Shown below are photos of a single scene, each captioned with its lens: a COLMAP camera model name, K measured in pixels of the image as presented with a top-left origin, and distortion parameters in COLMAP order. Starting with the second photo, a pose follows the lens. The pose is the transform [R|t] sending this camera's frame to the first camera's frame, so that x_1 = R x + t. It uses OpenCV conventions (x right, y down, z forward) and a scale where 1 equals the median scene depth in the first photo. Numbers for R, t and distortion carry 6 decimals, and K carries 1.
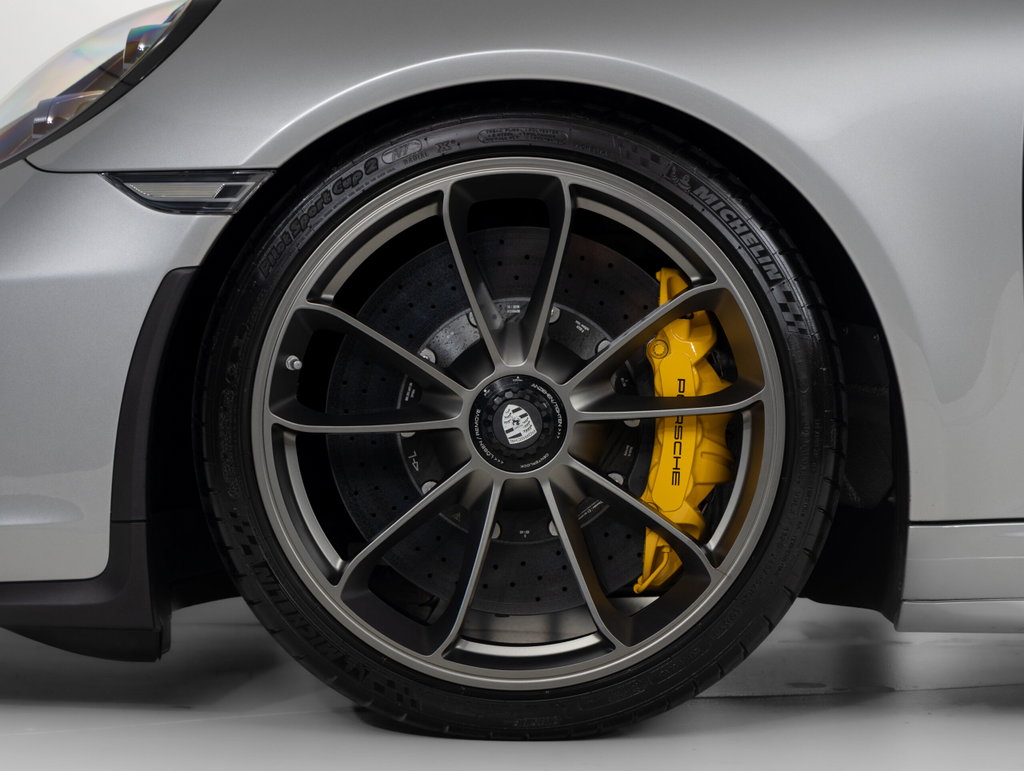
lens RADIAL K [[2994.1, 0, 512.0], [0, 2994.1, 385.5], [0, 0, 1]] dist [0.019230, -0.272124]
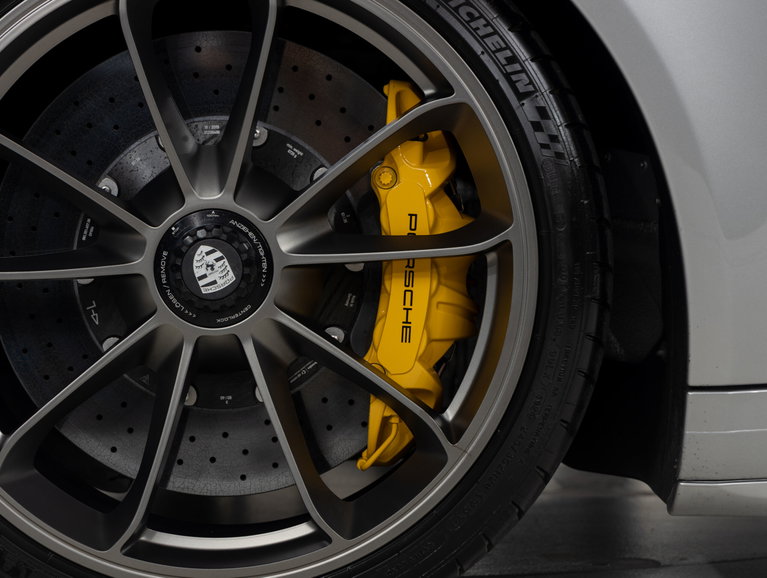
lens RADIAL K [[2242.7, 0, 383.5], [0, 2242.7, 289.0], [0, 0, 1]] dist [0.019230, -0.272124]
pose [[0.999776, -0.001761, 0.021095, 0.035477], [0.001056, 0.999443, 0.033348, -0.002116], [-0.021142, -0.033318, 0.999221, 0.382029]]
